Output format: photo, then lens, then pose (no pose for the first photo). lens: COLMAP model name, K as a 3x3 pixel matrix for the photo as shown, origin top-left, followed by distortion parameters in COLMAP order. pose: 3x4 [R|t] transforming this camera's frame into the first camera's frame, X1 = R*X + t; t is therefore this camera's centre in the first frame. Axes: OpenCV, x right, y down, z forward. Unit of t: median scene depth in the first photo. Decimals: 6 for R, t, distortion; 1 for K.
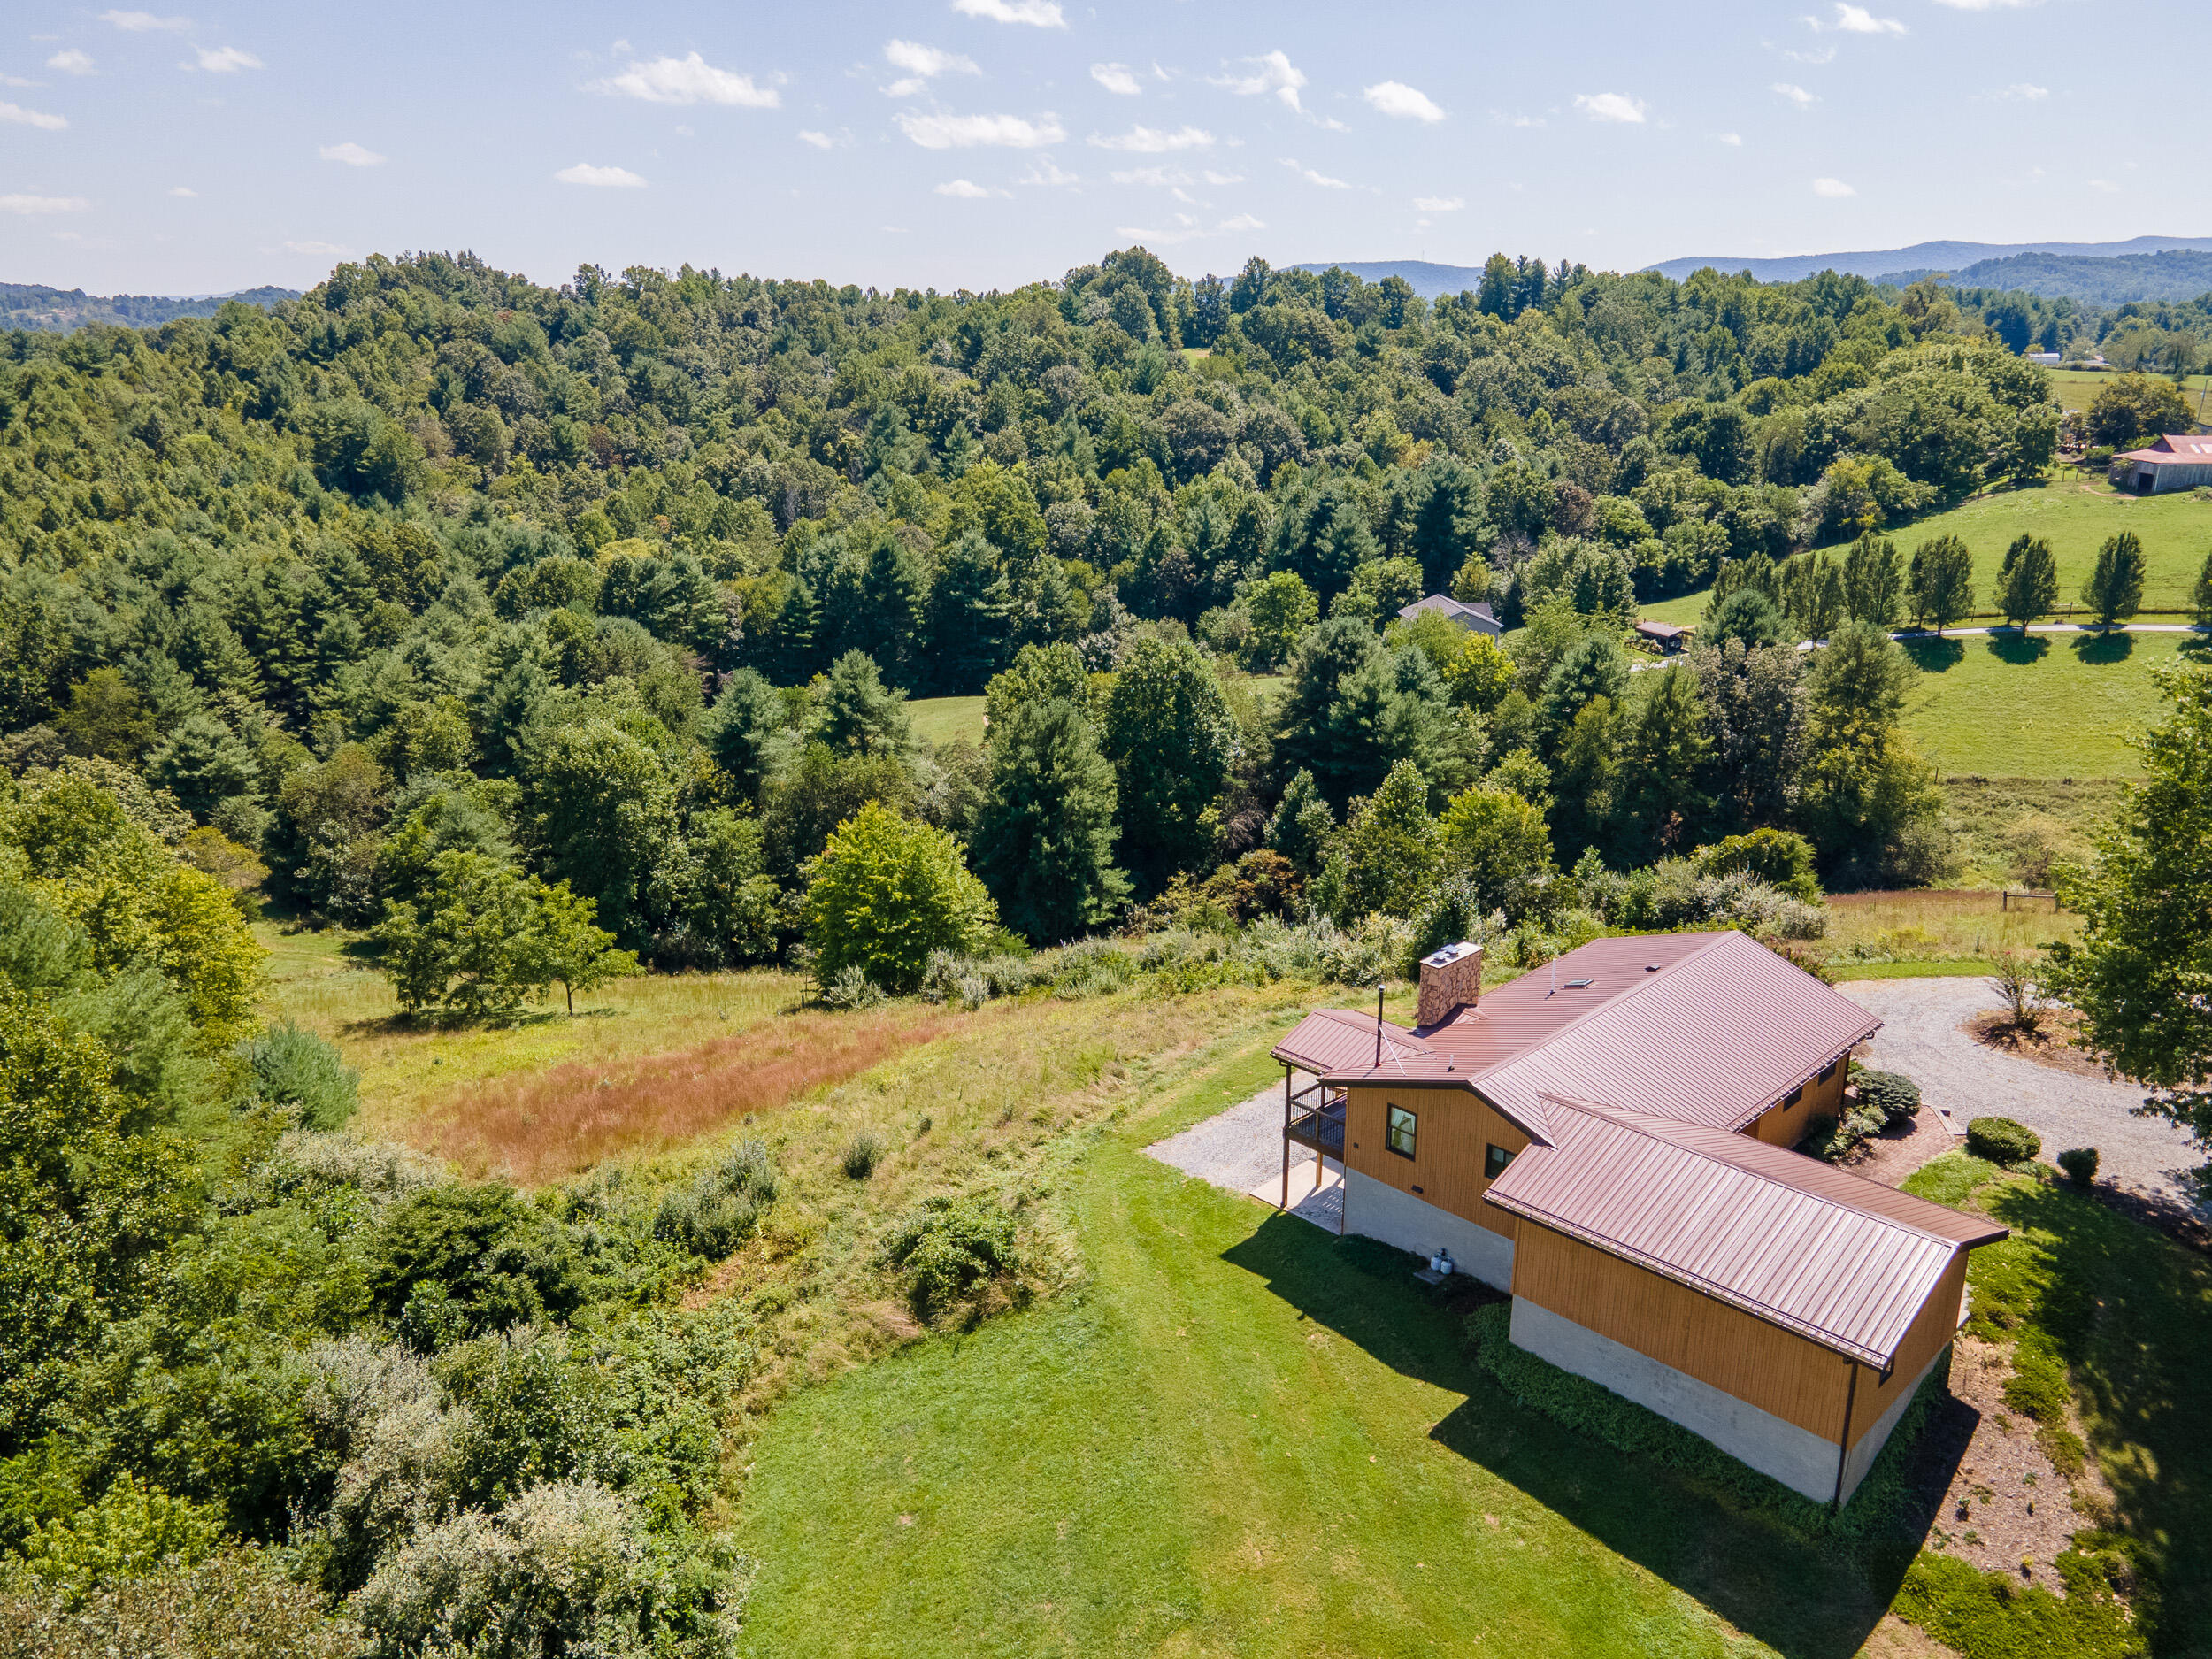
lens RADIAL K [[1803.7, 0, 1106.0], [0, 1803.7, 829.5], [0, 0, 1]] dist [0.011825, 0.108073]
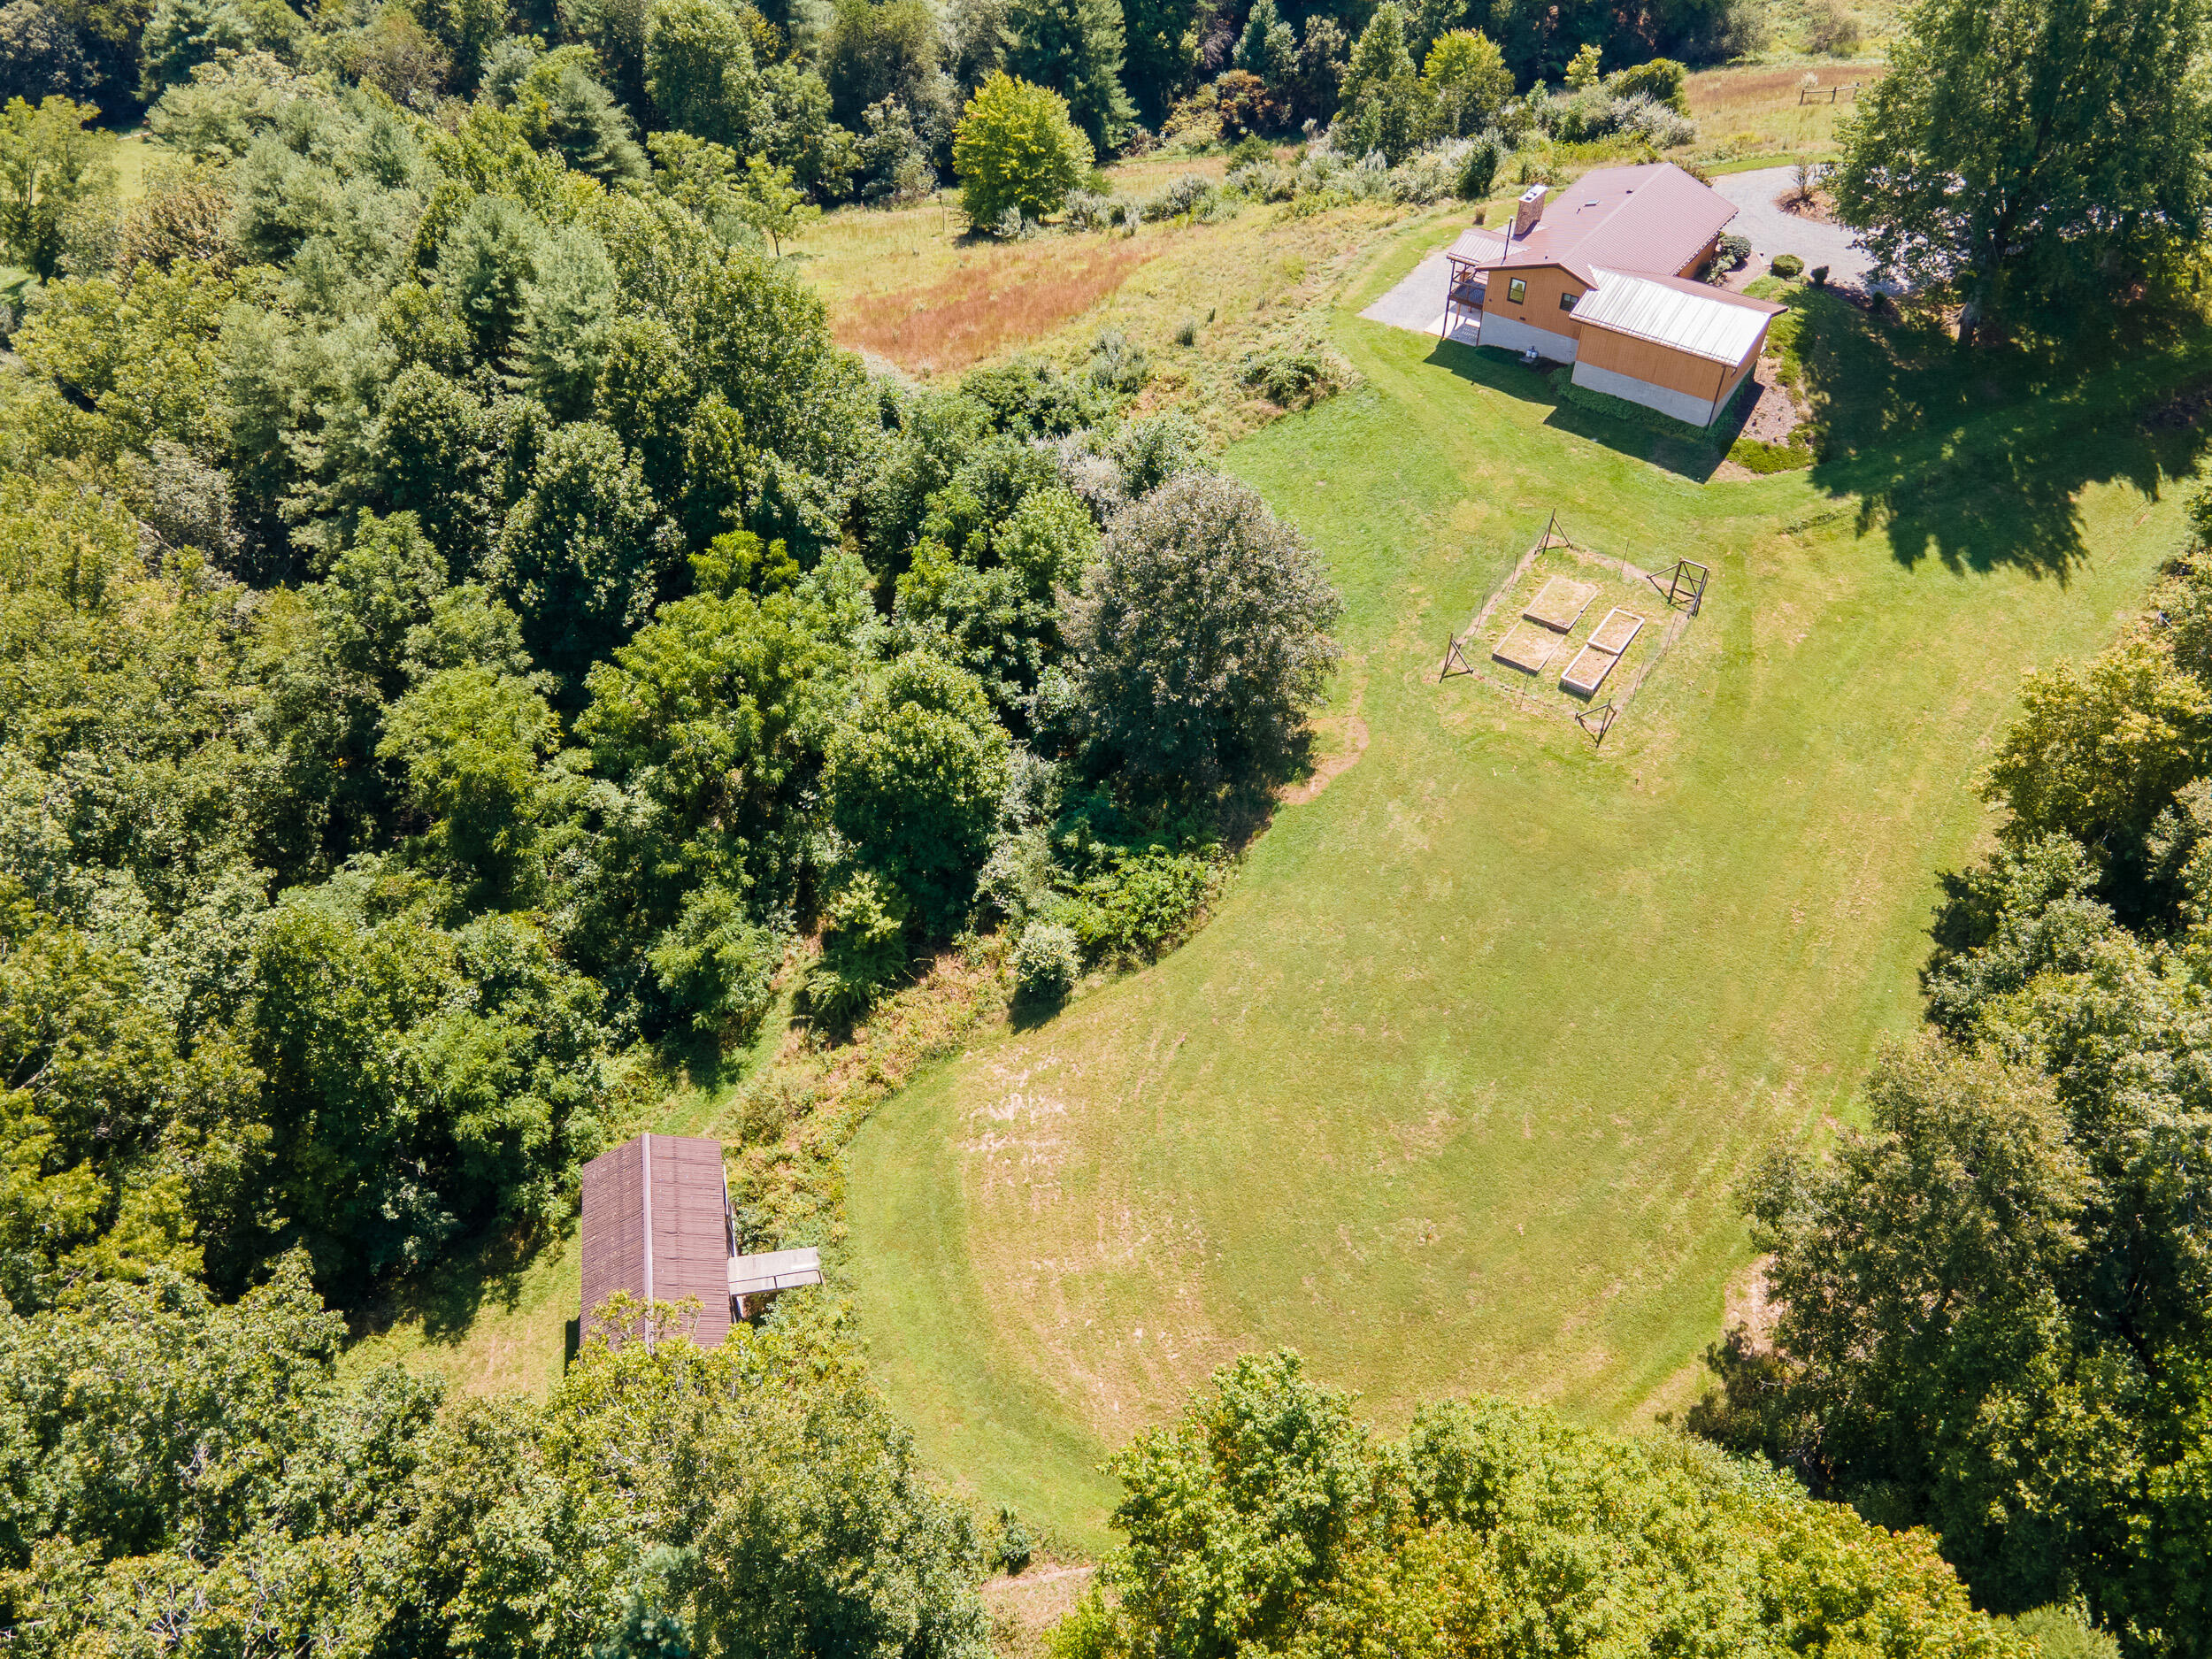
lens RADIAL K [[1635.4, 0, 1104.1], [0, 1635.4, 903.3], [0, 0, 1]] dist [-0.003350, 0.081255]
pose [[0.991360, -0.112799, 0.066952, -0.474131], [0.065846, 0.869387, 0.489725, -0.164331], [-0.113448, -0.481086, 0.869302, -0.868476]]
